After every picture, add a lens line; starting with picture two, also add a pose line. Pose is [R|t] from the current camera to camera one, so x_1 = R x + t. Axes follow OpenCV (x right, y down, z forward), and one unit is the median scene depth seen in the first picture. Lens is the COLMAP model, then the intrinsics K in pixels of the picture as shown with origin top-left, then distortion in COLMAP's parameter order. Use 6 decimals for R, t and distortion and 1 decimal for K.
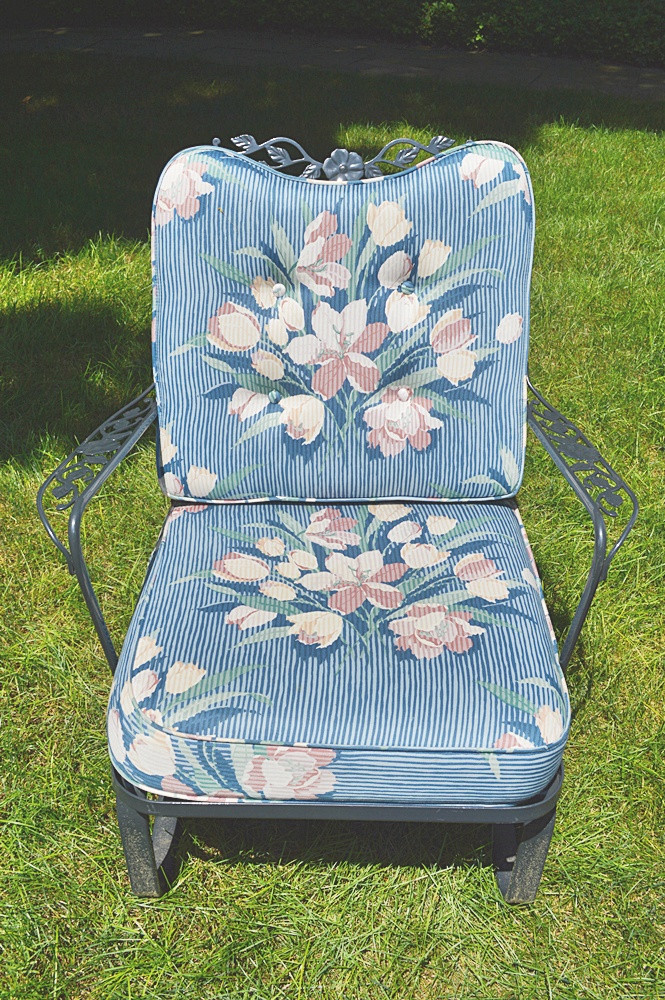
lens RADIAL K [[949.7, 0, 330.8], [0, 949.7, 499.6], [0, 0, 1]] dist [-0.022641, 0.000000]
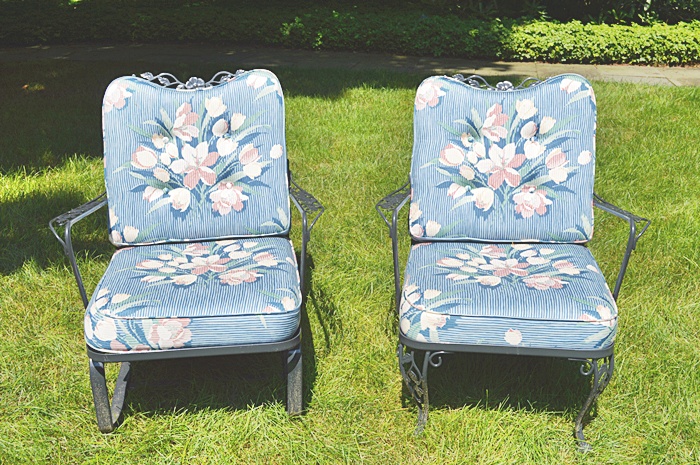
lens RADIAL K [[715.1, 0, 350.4], [0, 715.1, 232.7], [0, 0, 1]] dist [-0.029884, 0.000000]
pose [[0.988745, -0.062496, 0.135930, 0.123459], [0.088886, 0.976219, -0.197724, 0.331312], [-0.120340, 0.207581, 0.970787, -0.545606]]
